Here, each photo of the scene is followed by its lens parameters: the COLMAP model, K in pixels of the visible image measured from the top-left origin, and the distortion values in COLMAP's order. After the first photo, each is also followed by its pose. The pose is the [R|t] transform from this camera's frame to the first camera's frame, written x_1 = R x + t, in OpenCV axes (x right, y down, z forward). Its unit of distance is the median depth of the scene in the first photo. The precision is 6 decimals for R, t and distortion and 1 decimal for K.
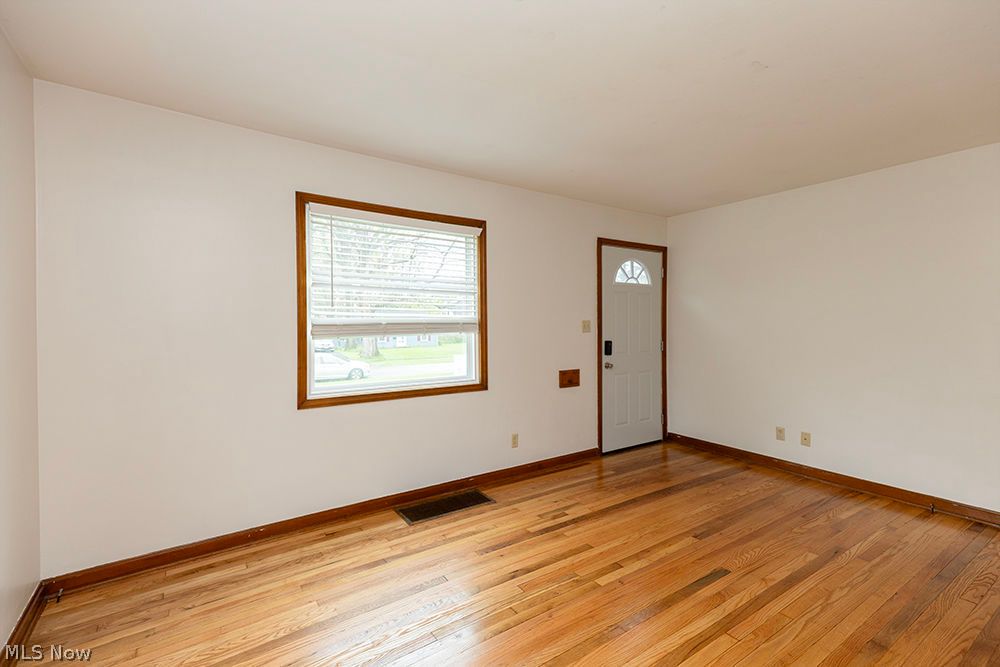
lens RADIAL K [[457.0, 0, 519.8], [0, 457.0, 321.9], [0, 0, 1]] dist [0.044125, 0.000042]
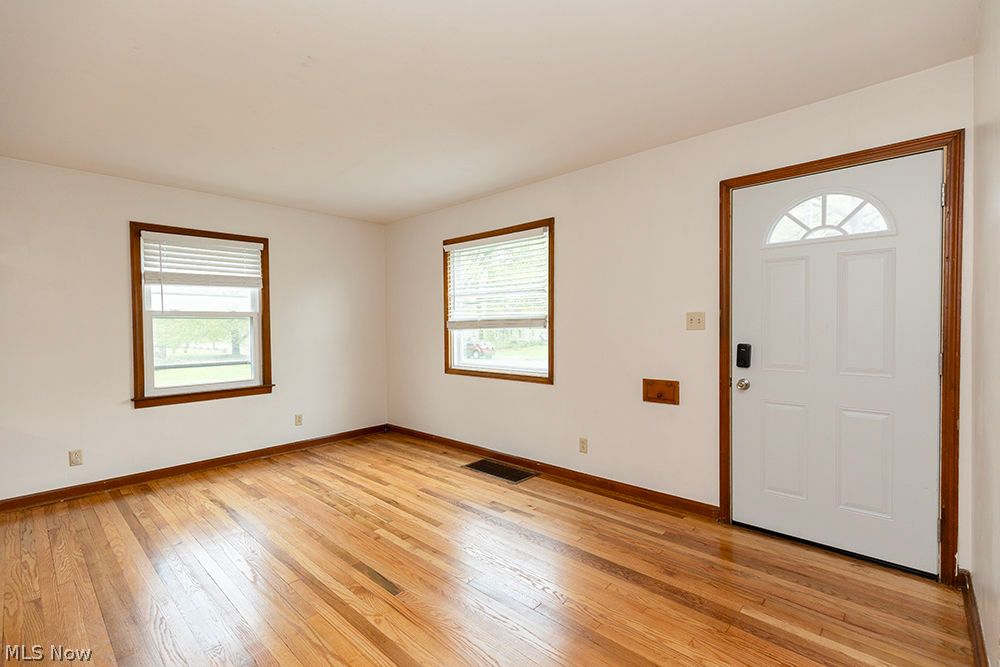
lens RADIAL K [[457.0, 0, 502.5], [0, 457.0, 332.8], [0, 0, 1]] dist [0.006229, 0.000000]
pose [[0.189335, 0.016742, -0.981770, 0.901924], [0.012586, 0.999731, 0.019476, 0.012627], [0.981832, -0.016044, 0.189073, 0.702007]]
